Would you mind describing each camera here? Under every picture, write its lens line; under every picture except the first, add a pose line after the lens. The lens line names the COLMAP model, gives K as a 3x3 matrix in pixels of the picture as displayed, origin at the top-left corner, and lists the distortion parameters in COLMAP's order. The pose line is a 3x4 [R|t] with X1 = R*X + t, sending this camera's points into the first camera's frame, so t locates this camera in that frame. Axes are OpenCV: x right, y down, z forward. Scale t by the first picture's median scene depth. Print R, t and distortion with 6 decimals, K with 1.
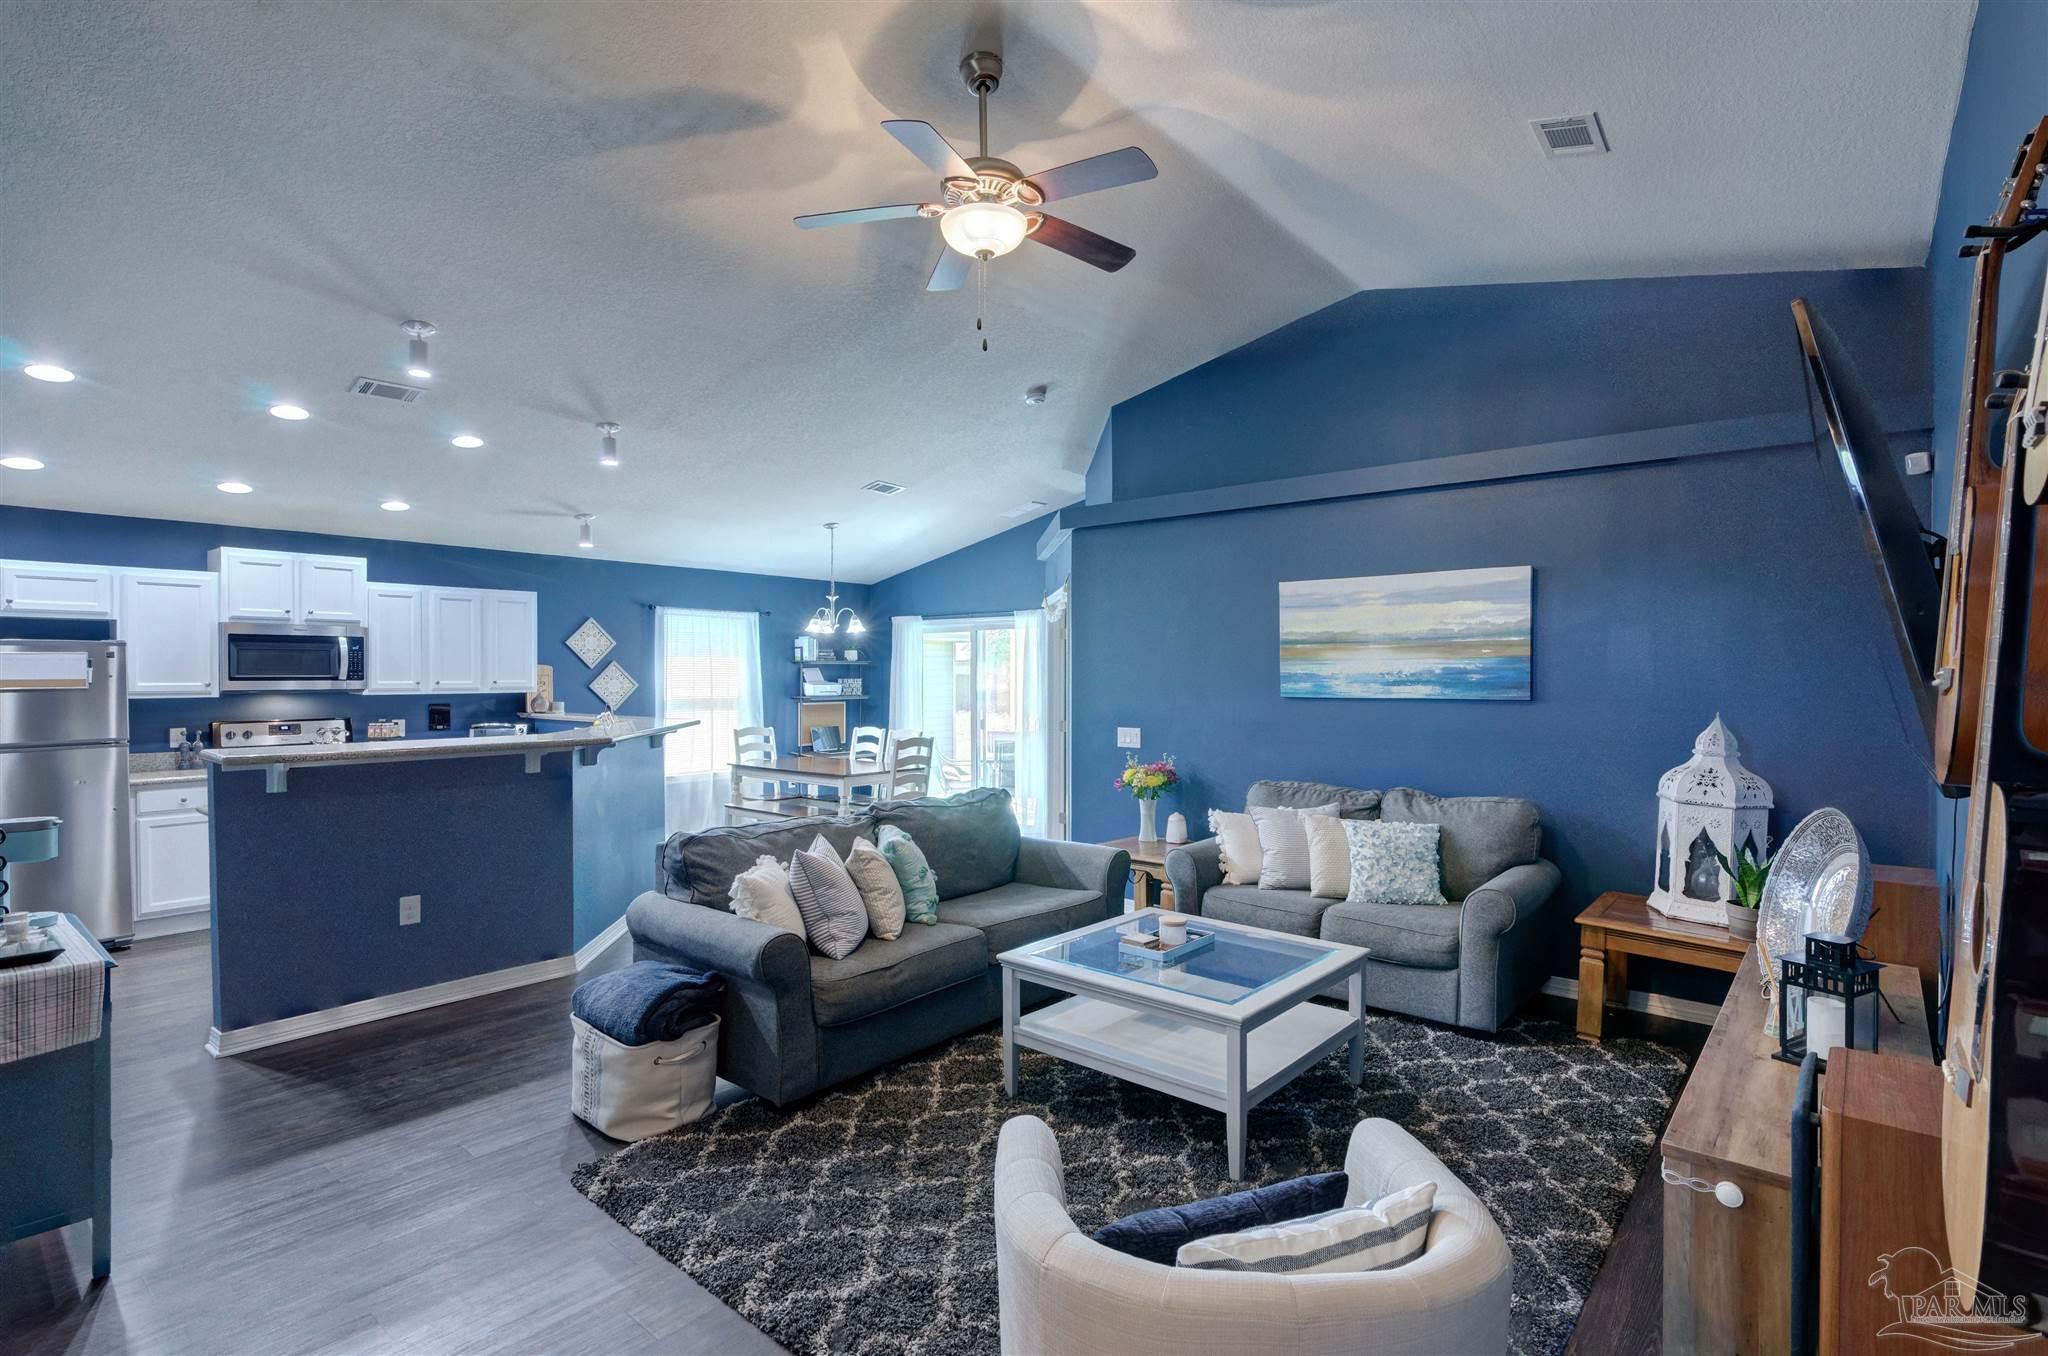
lens RADIAL K [[984.8, 0, 1024.0], [0, 984.8, 679.3], [0, 0, 1]] dist [0.001103, 0.000322]
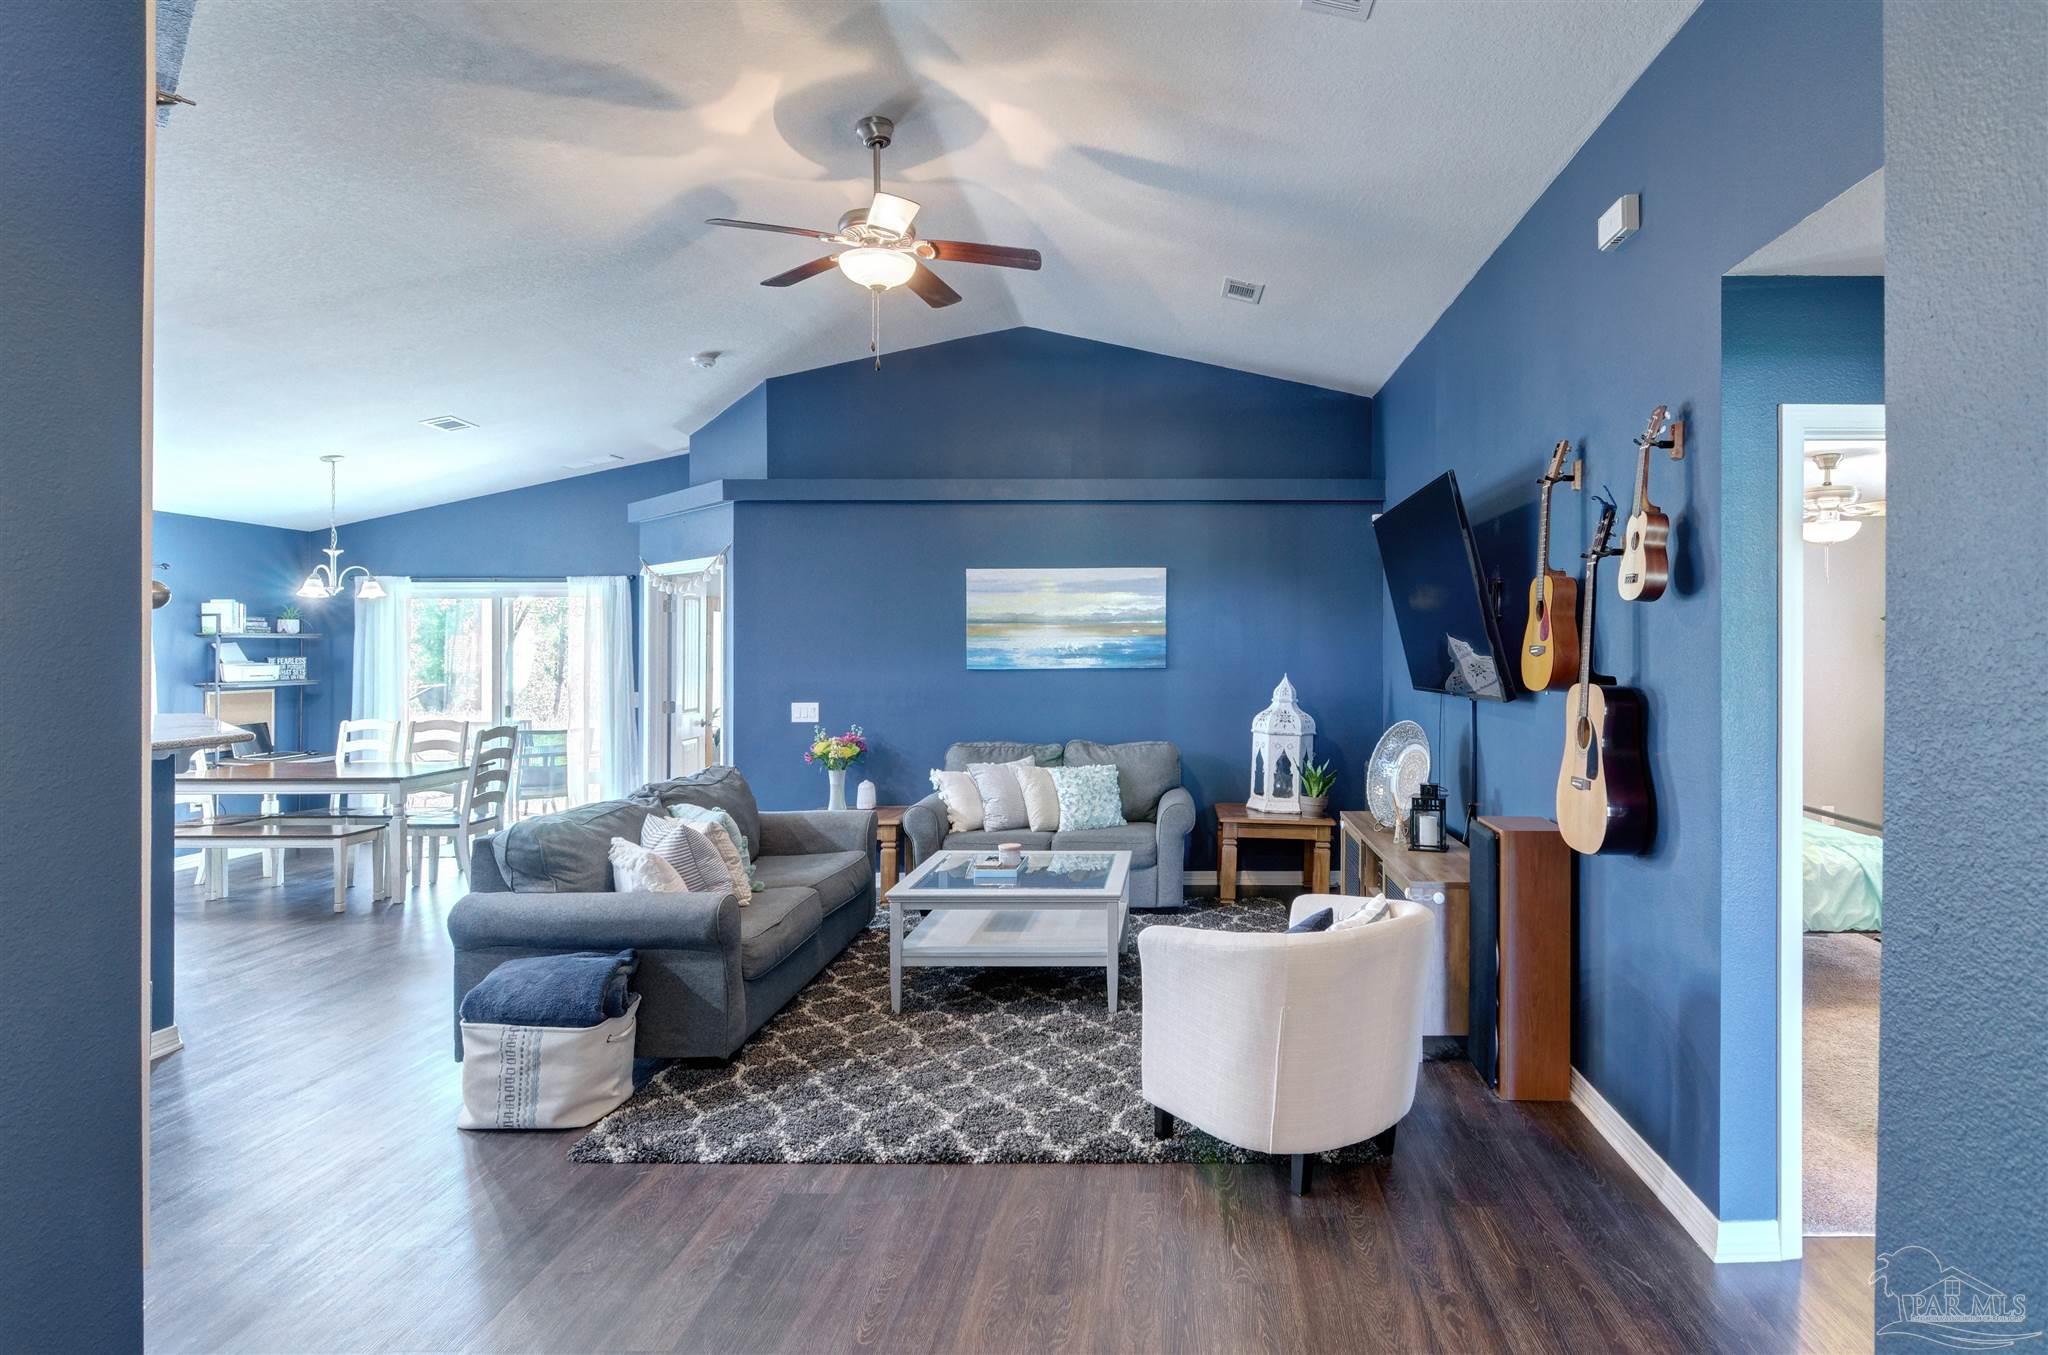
lens RADIAL K [[1115.0, 0, 1178.1], [0, 1115.0, 643.0], [0, 0, 1]] dist [0.003459, -0.001105]
pose [[0.759848, -0.000270, 0.650101, -0.365839], [0.007110, 0.999944, -0.007895, -0.000388], [-0.650062, 0.010621, 0.759807, -0.130320]]
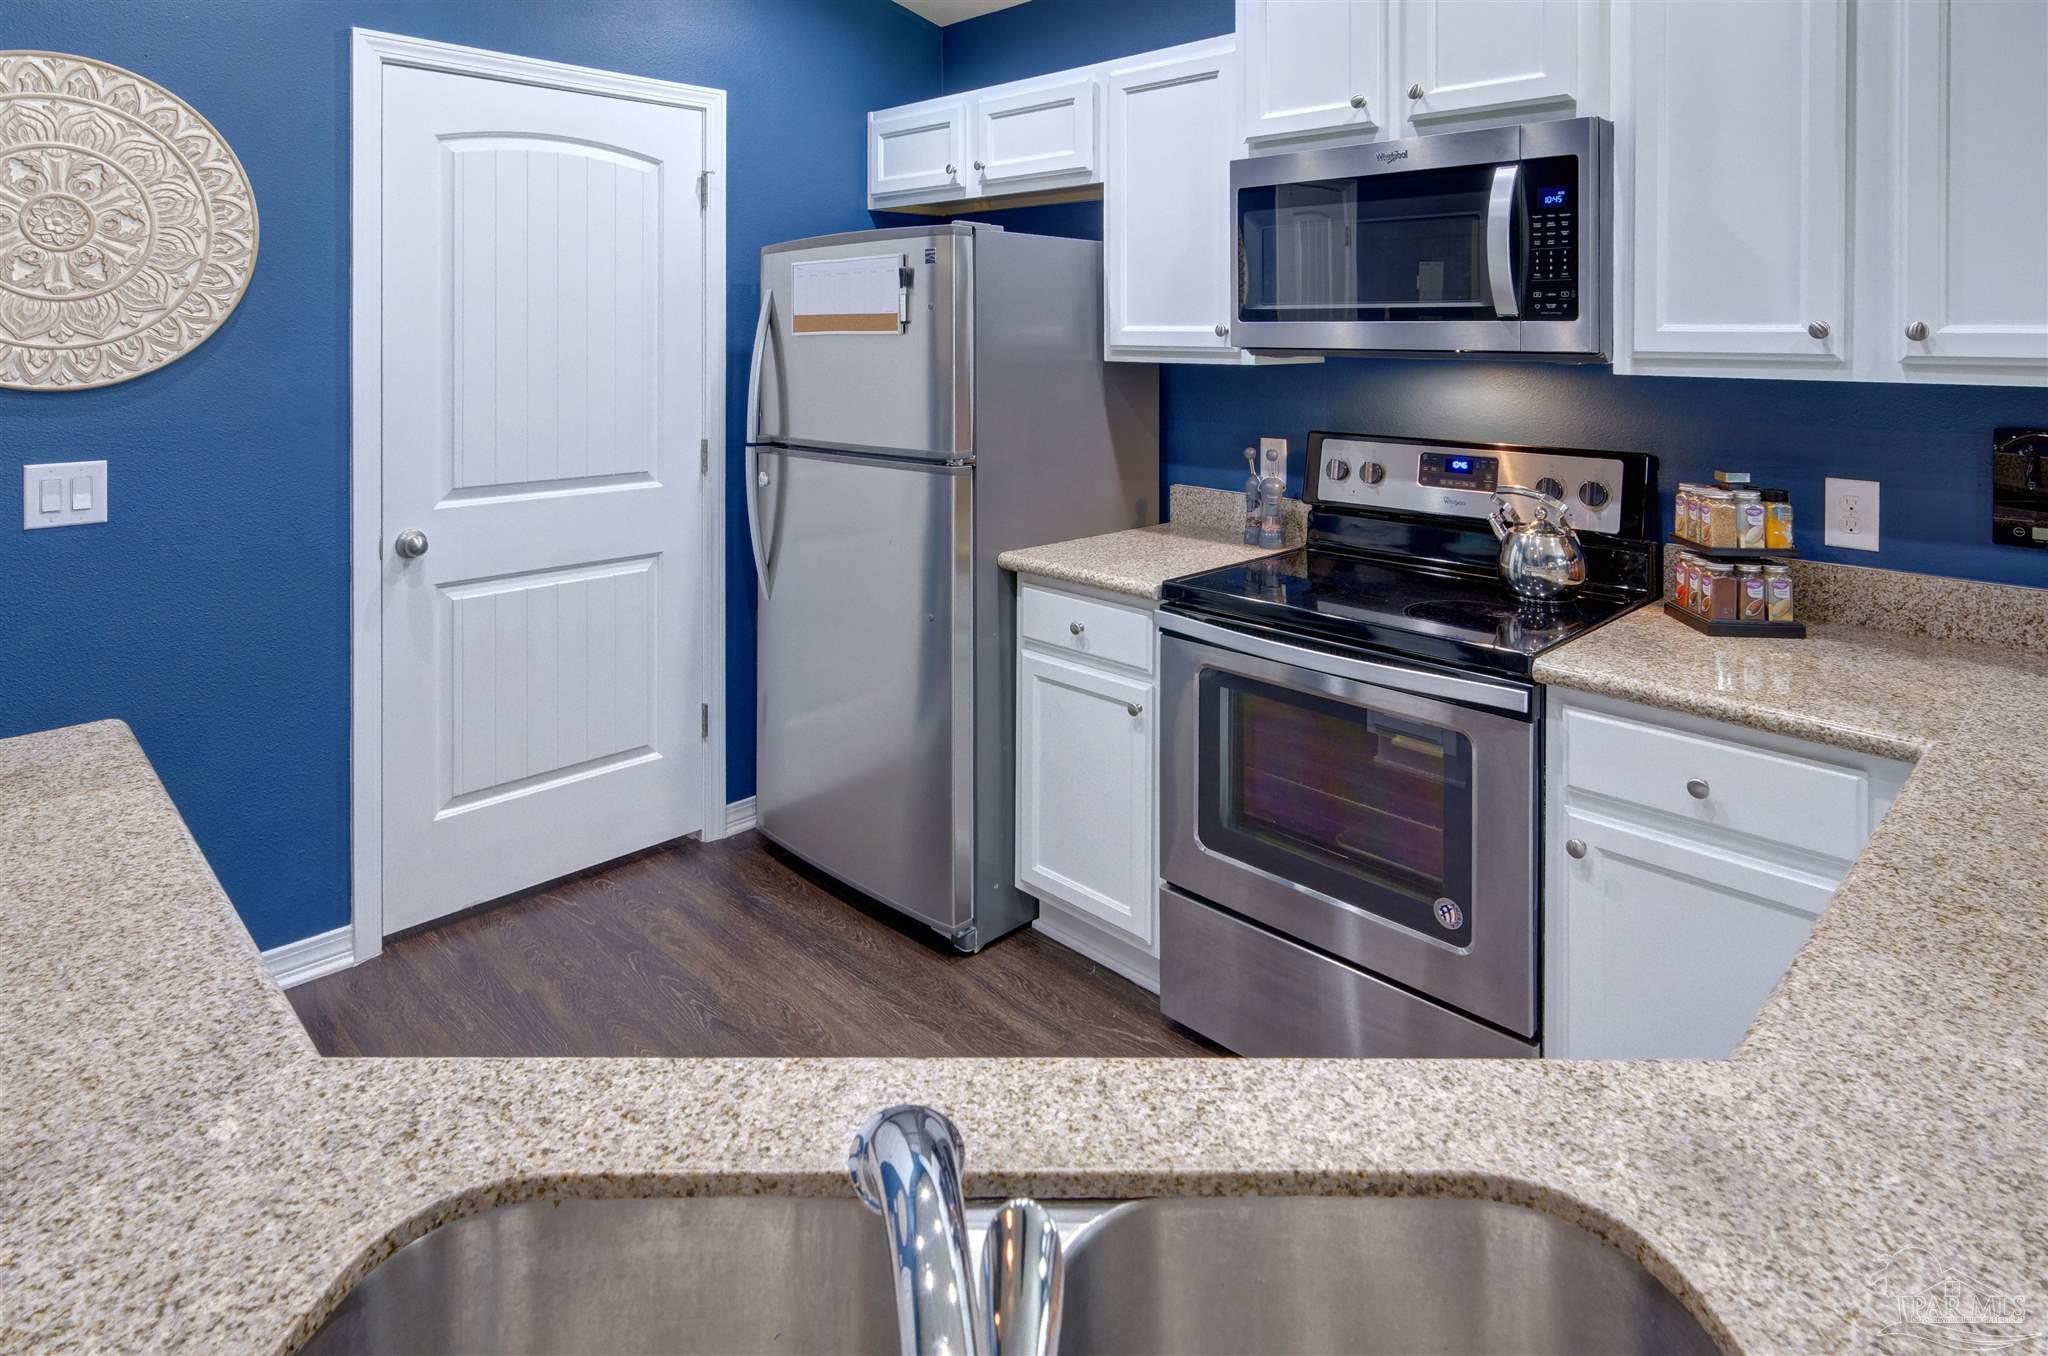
lens RADIAL K [[1136.0, 0, 1027.4], [0, 1136.0, 337.5], [0, 0, 1]] dist [-0.006418, 0.003637]
pose [[-0.091171, 0.003648, -0.995829, -0.396861], [-0.011690, 0.999920, 0.004733, 0.007021], [0.995767, 0.012073, -0.091121, 0.988341]]
